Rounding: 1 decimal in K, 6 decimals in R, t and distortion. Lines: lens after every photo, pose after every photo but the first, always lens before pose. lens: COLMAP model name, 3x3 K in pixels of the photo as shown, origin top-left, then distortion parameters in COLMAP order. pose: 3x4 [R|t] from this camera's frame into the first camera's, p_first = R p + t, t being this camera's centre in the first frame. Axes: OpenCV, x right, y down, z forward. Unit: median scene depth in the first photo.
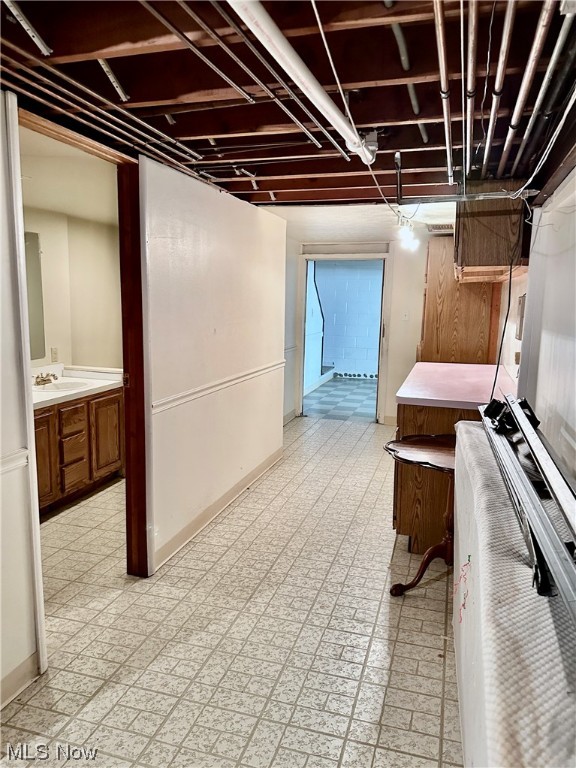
lens RADIAL K [[555.7, 0, 288.0], [0, 555.7, 384.0], [0, 0, 1]] dist [0.193100, -0.267964]
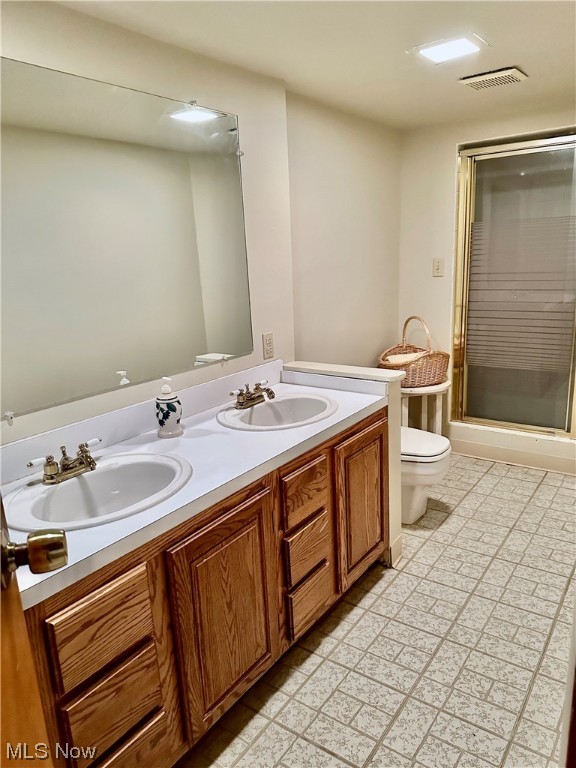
lens RADIAL K [[555.7, 0, 288.0], [0, 555.7, 384.0], [0, 0, 1]] dist [0.193100, -0.267964]
pose [[0.939177, 0.023151, -0.342651, -0.222151], [0.013924, 0.994338, 0.105346, -0.074125], [0.343150, -0.103710, 0.933538, 0.537677]]
